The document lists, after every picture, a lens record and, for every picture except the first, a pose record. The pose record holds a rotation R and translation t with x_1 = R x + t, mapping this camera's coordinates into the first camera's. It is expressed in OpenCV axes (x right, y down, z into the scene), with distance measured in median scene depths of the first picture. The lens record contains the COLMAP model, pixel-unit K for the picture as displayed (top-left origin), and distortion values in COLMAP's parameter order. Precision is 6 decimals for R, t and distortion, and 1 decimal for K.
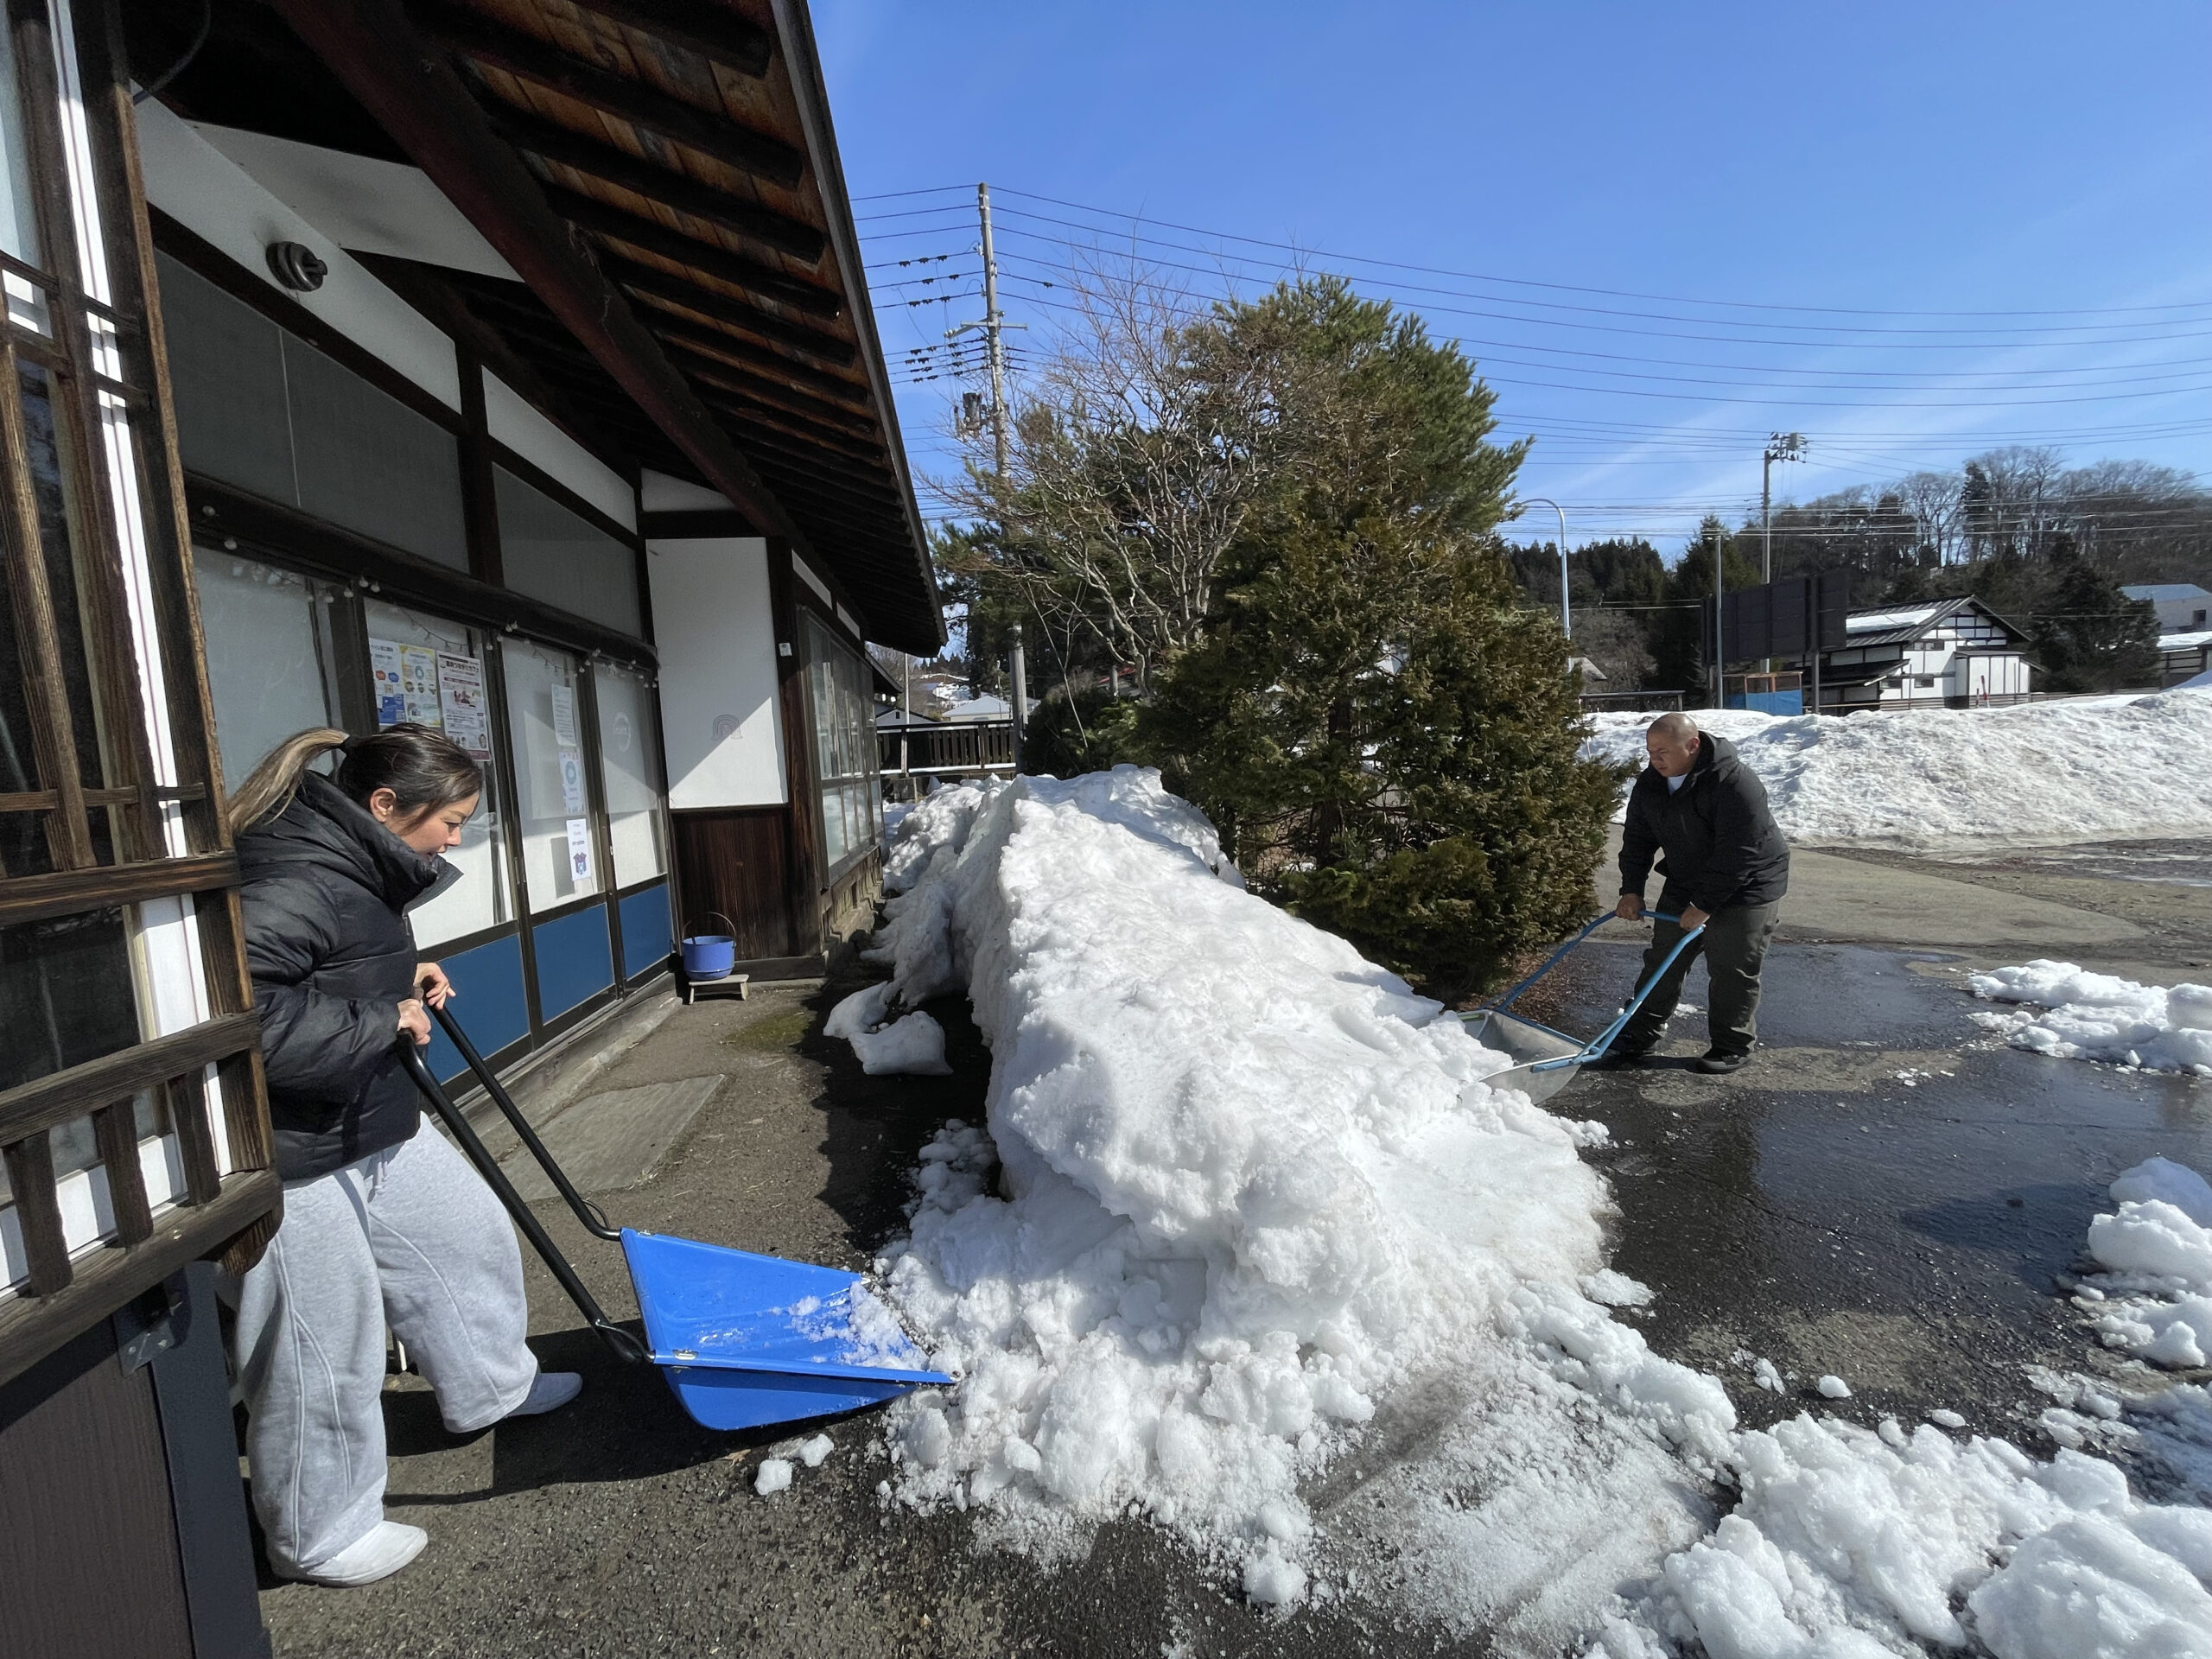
lens RADIAL K [[881.5, 0, 1106.0], [0, 881.5, 829.5], [0, 0, 1]] dist [-0.017719, -0.000047]
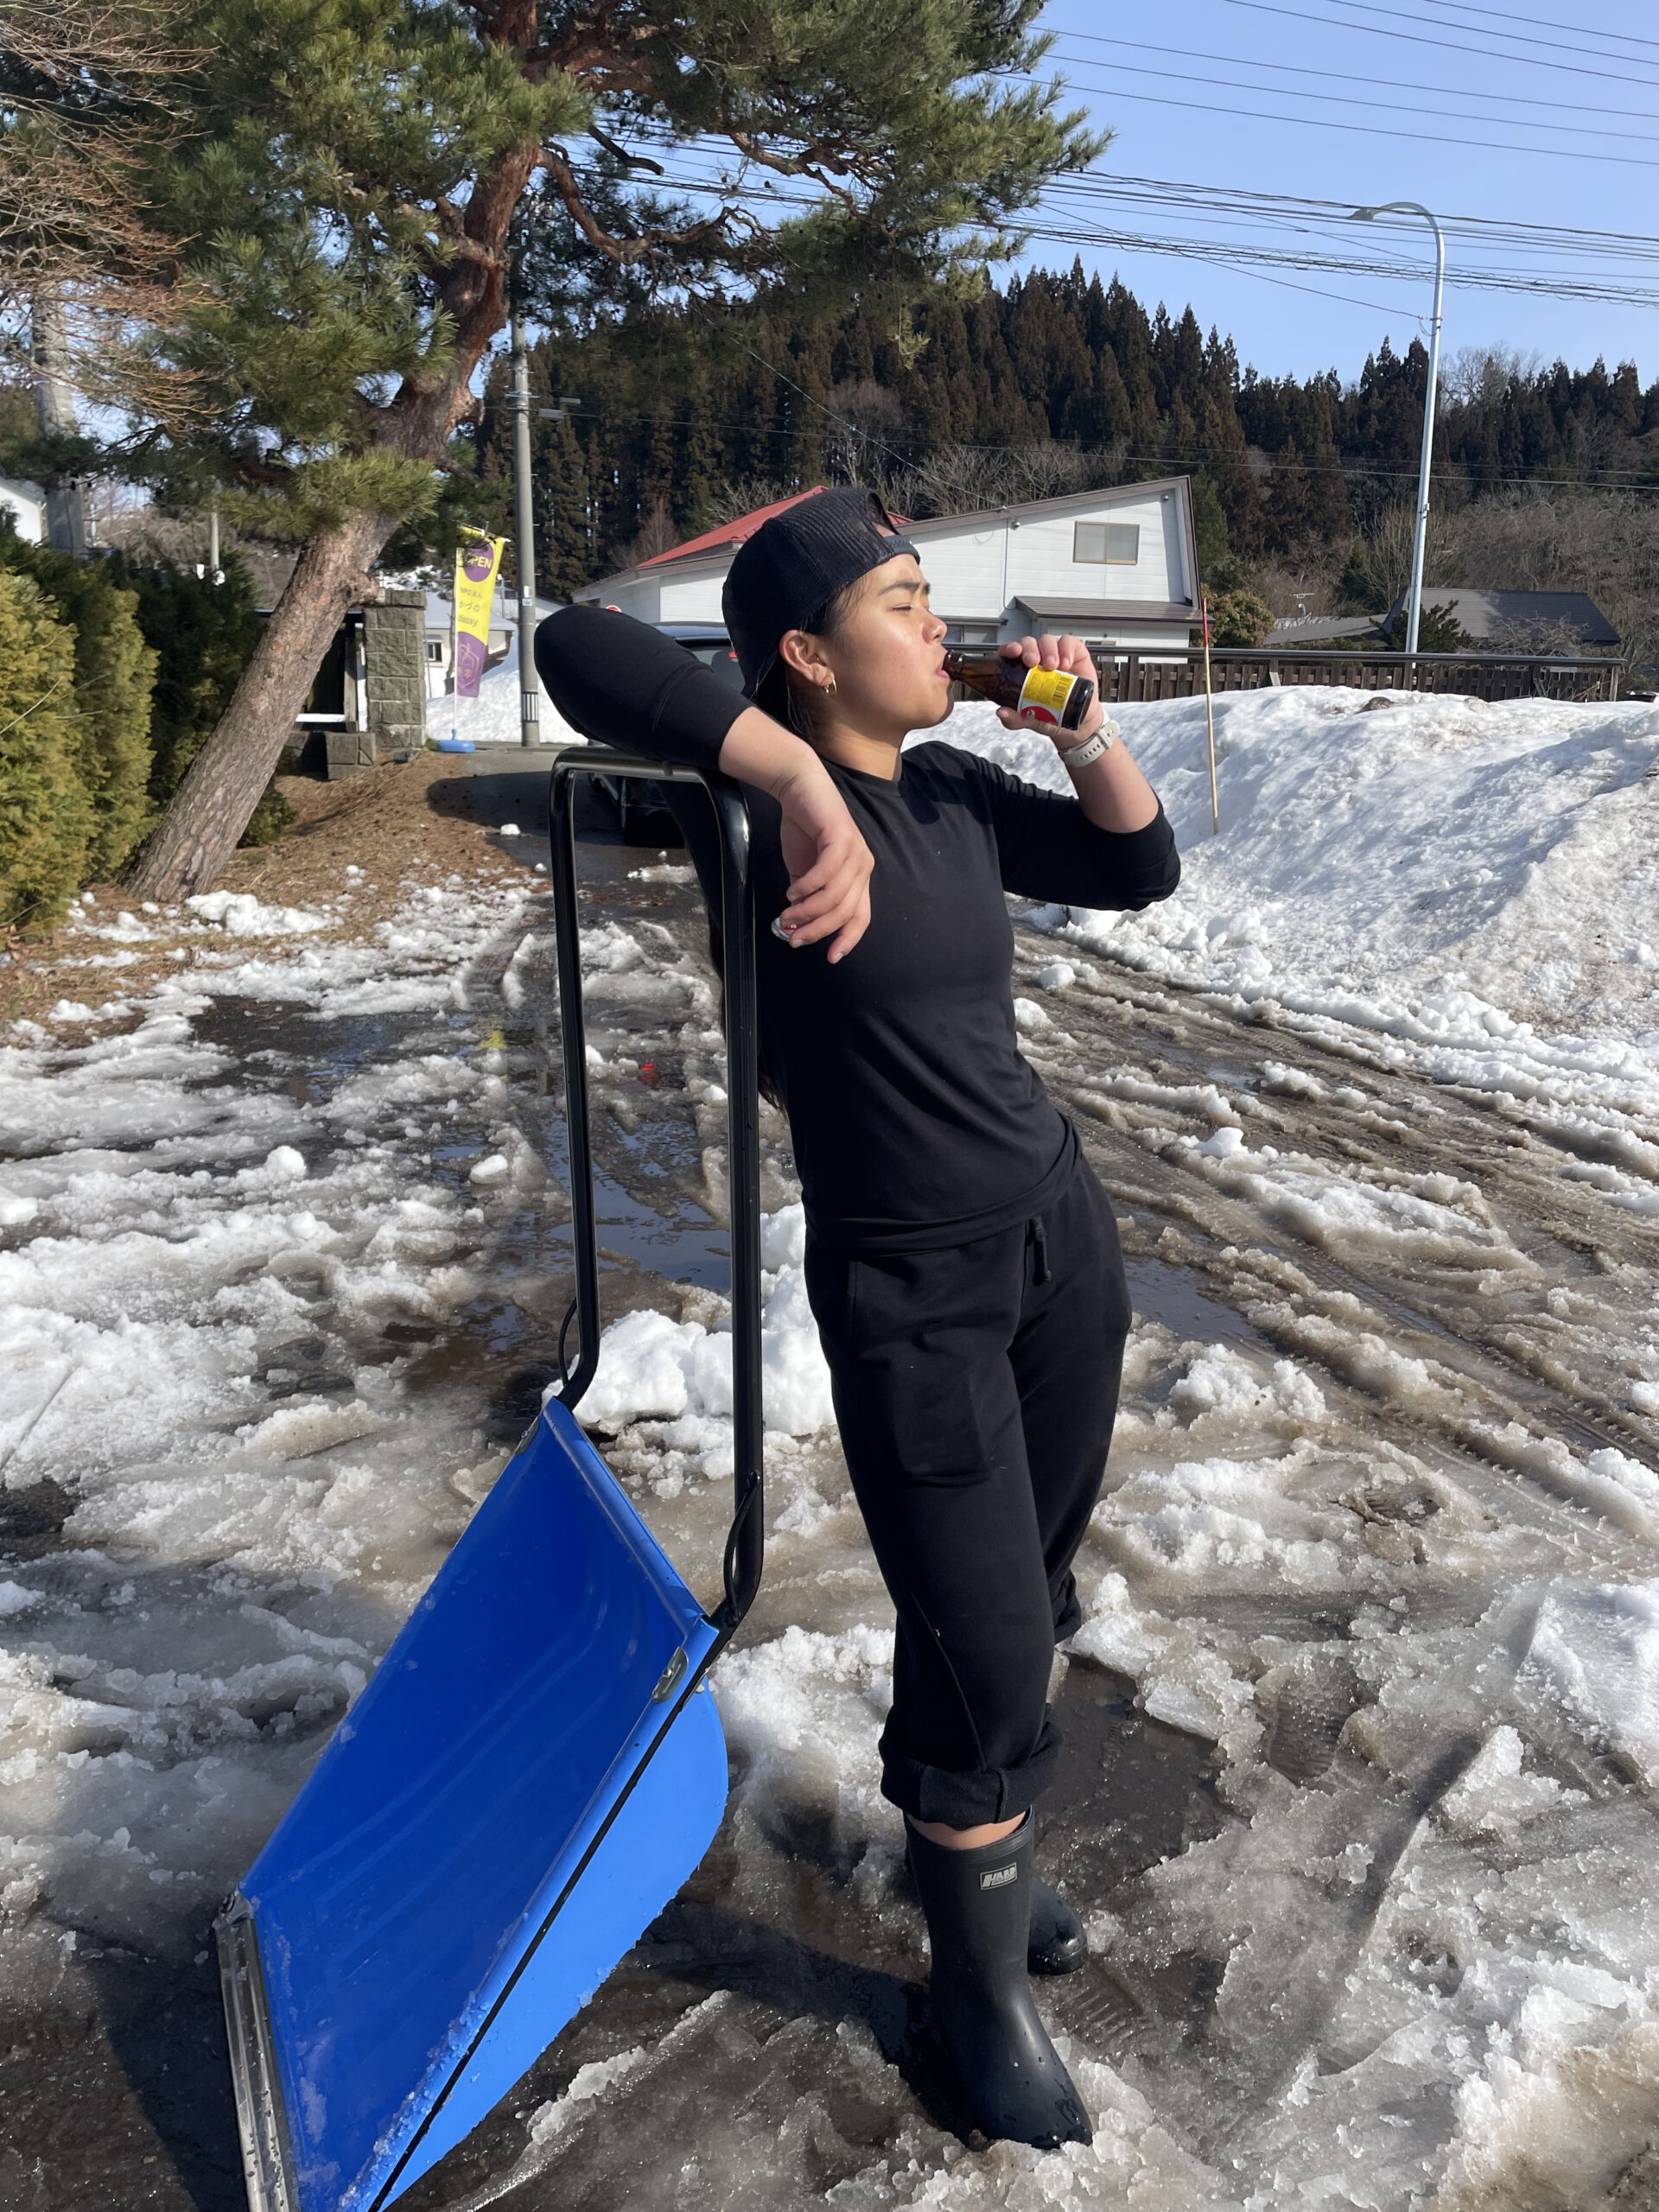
lens RADIAL K [[1686.6, 0, 829.5], [0, 1686.6, 1106.0], [0, 0, 1]] dist [0.003807, 0.001117]
pose [[0.996605, 0.058658, 0.057777, 0.102189], [-0.065651, 0.989640, 0.127680, -0.006020], [-0.049689, -0.131040, 0.990131, 0.054206]]
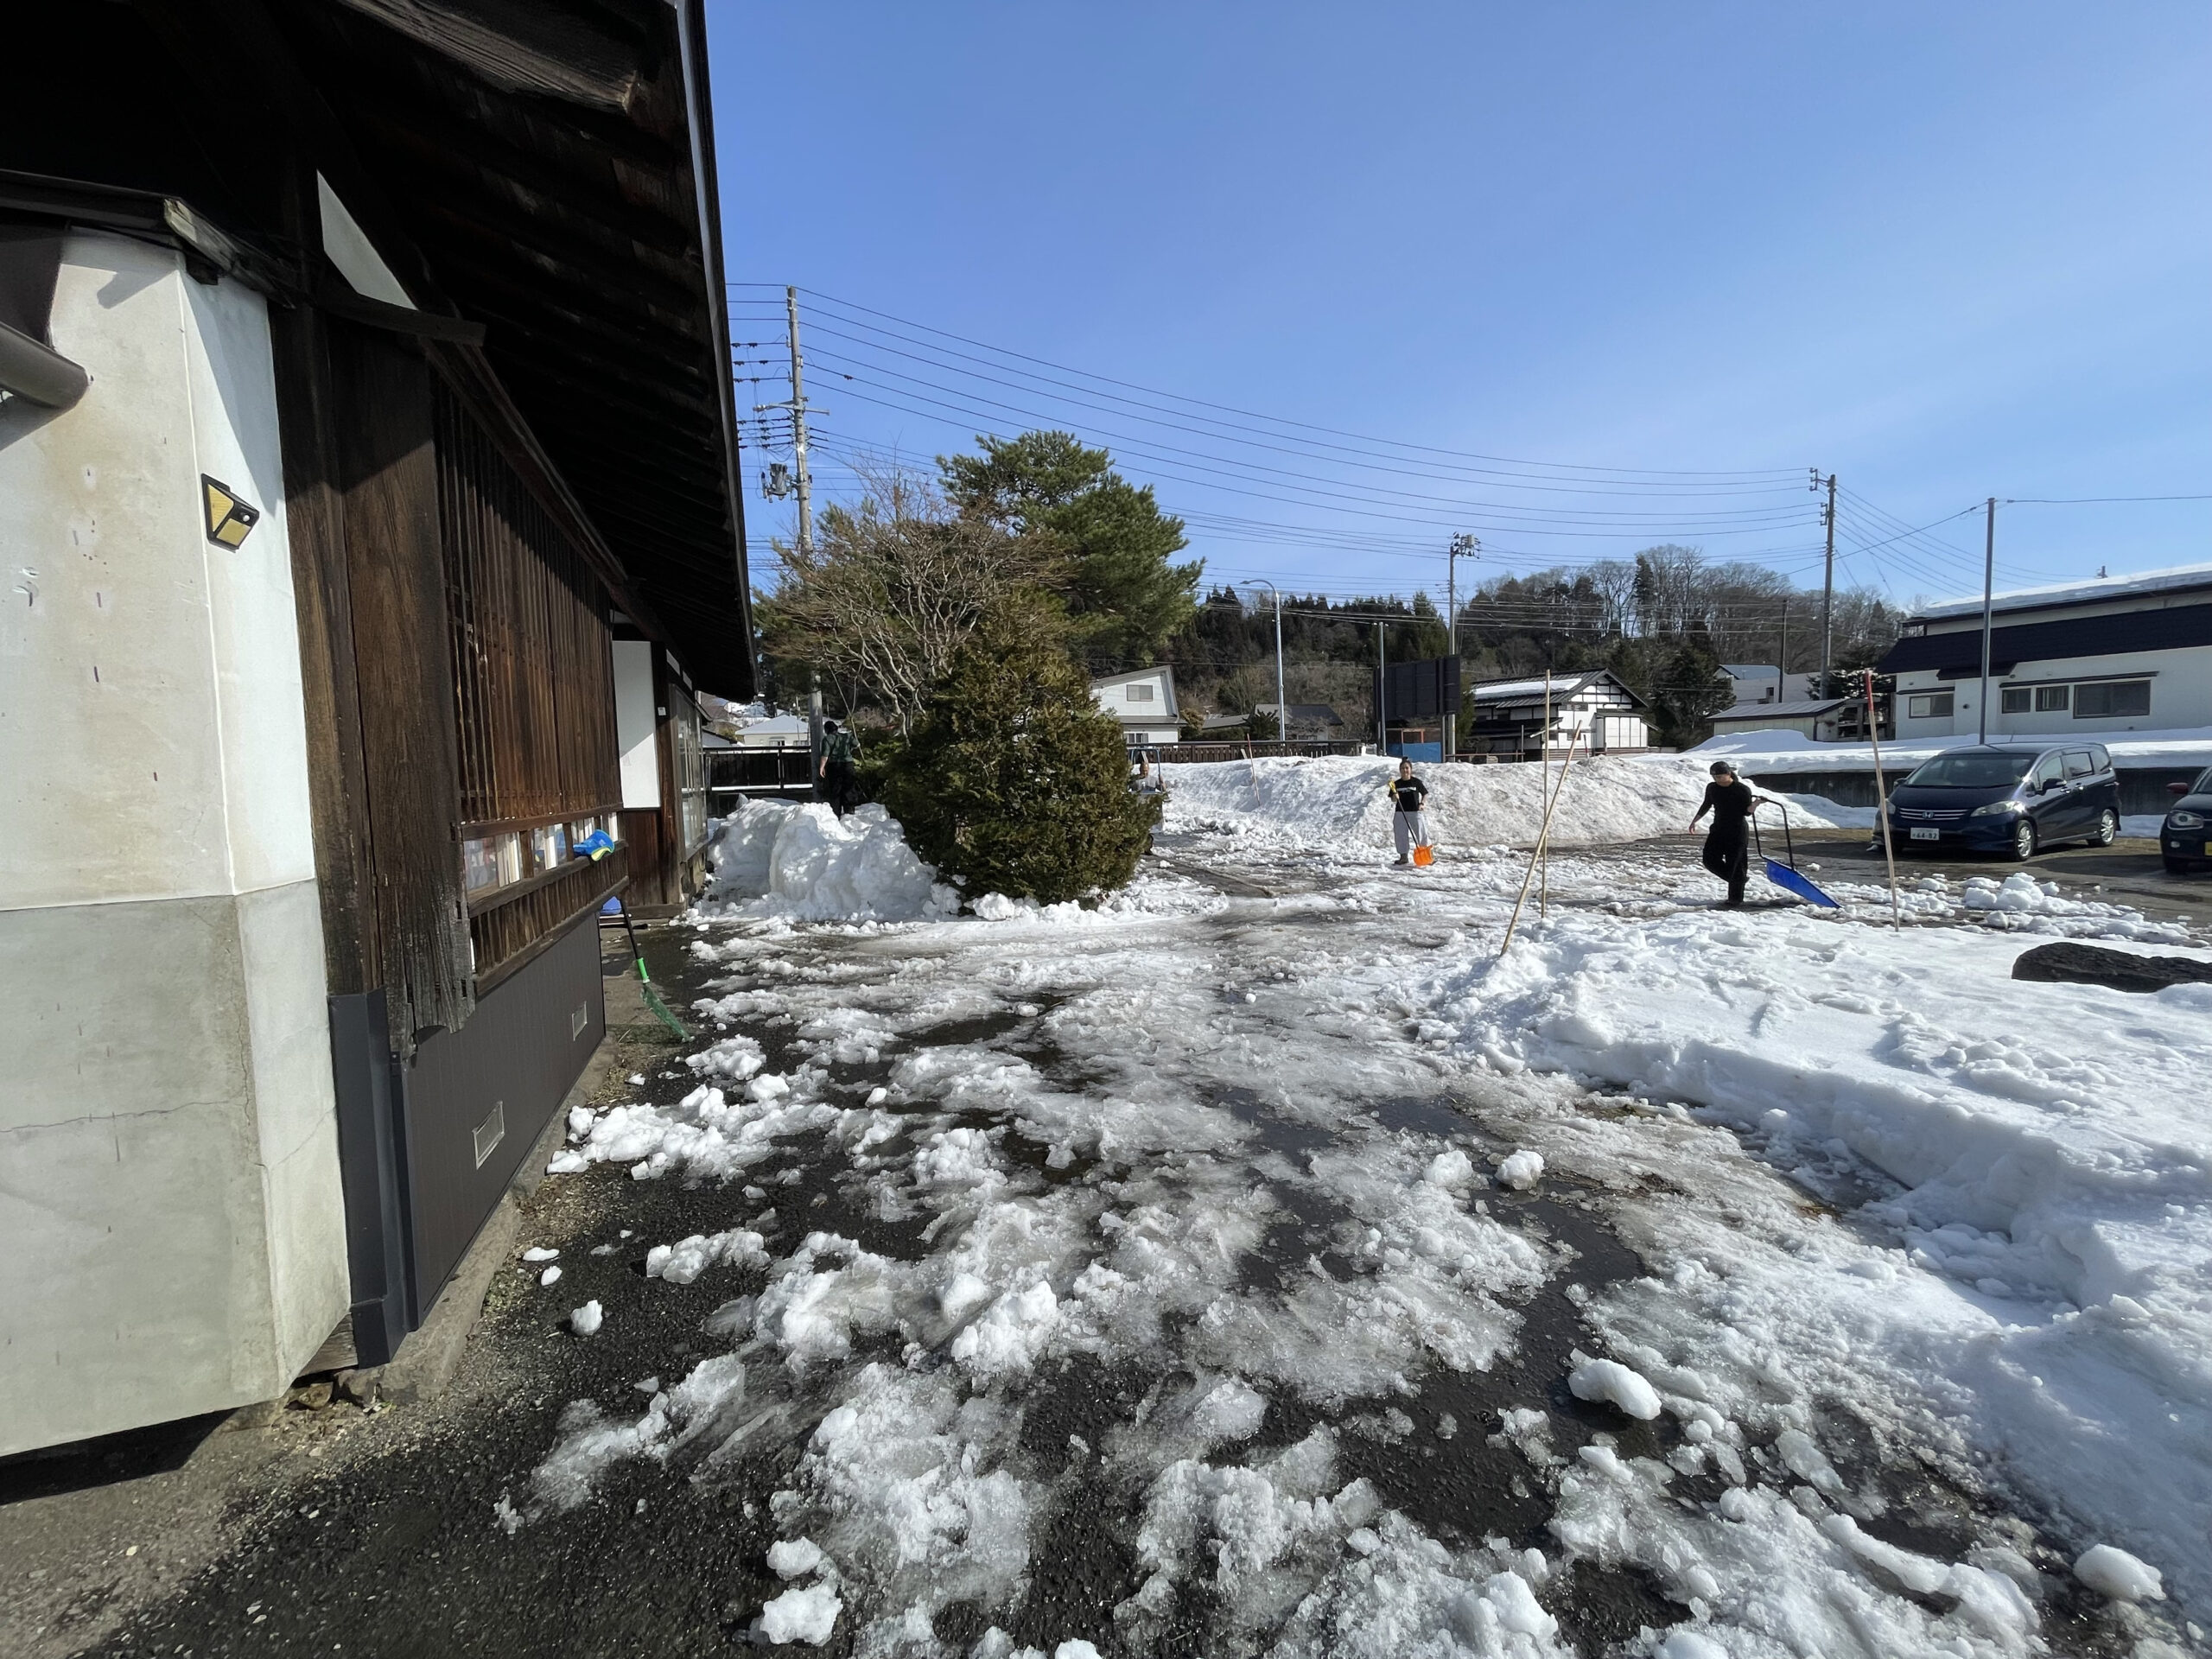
lens RADIAL K [[881.5, 0, 1106.0], [0, 881.5, 829.5], [0, 0, 1]] dist [-0.017719, -0.000047]
pose [[0.975850, 0.013539, 0.218020, 0.009601], [-0.007582, 0.999575, -0.028137, 0.005850], [-0.218308, 0.025805, 0.975539, -0.085259]]
